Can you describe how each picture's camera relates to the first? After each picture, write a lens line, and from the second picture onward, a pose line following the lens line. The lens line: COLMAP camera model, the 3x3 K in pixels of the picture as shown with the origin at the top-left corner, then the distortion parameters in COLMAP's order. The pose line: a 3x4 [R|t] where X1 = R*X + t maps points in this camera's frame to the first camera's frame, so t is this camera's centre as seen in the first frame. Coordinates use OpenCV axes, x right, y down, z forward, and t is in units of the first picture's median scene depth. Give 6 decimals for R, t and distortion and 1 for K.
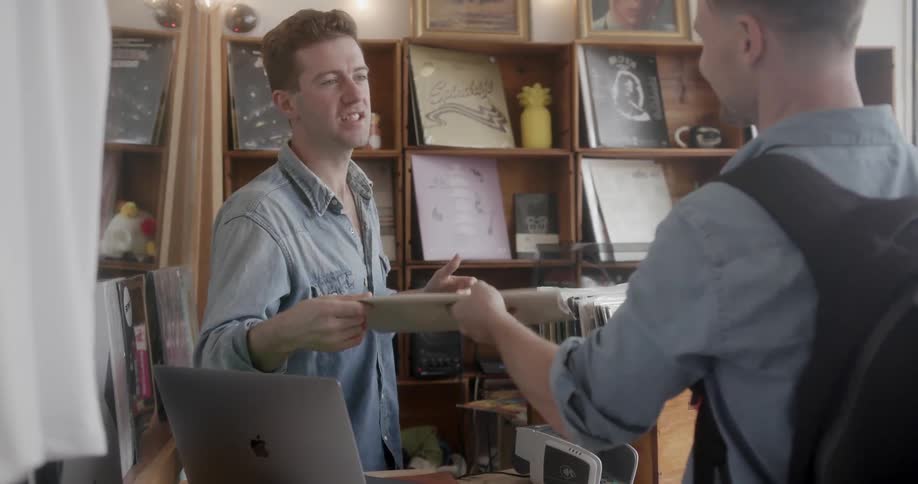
lens RADIAL K [[1033.7, 0, 457.0], [0, 1033.7, 241.7], [0, 0, 1]] dist [0.057423, 0.009012]
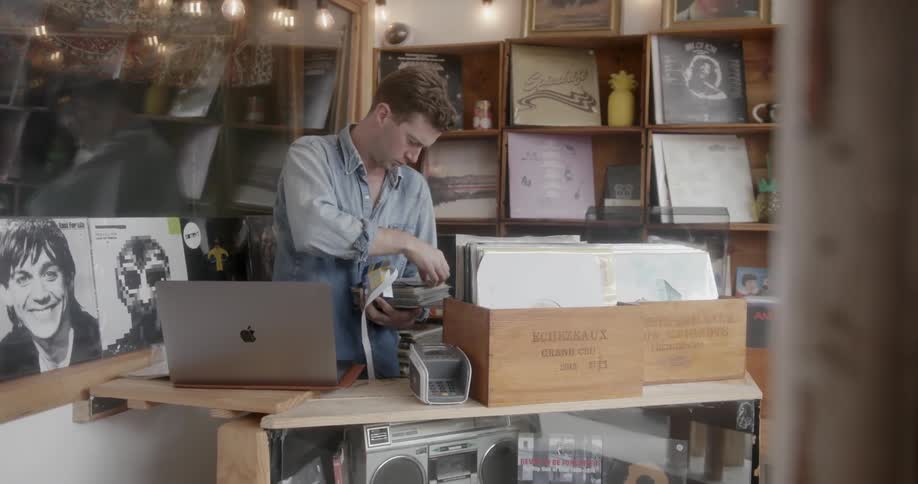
lens RADIAL K [[824.0, 0, 458.8], [0, 824.0, 242.8], [0, 0, 1]] dist [0.002805, -0.005173]
pose [[0.898775, 0.039314, -0.436645, 0.327807], [-0.024336, 0.998909, 0.039846, 0.009350], [0.437735, -0.025187, 0.898751, 0.075332]]
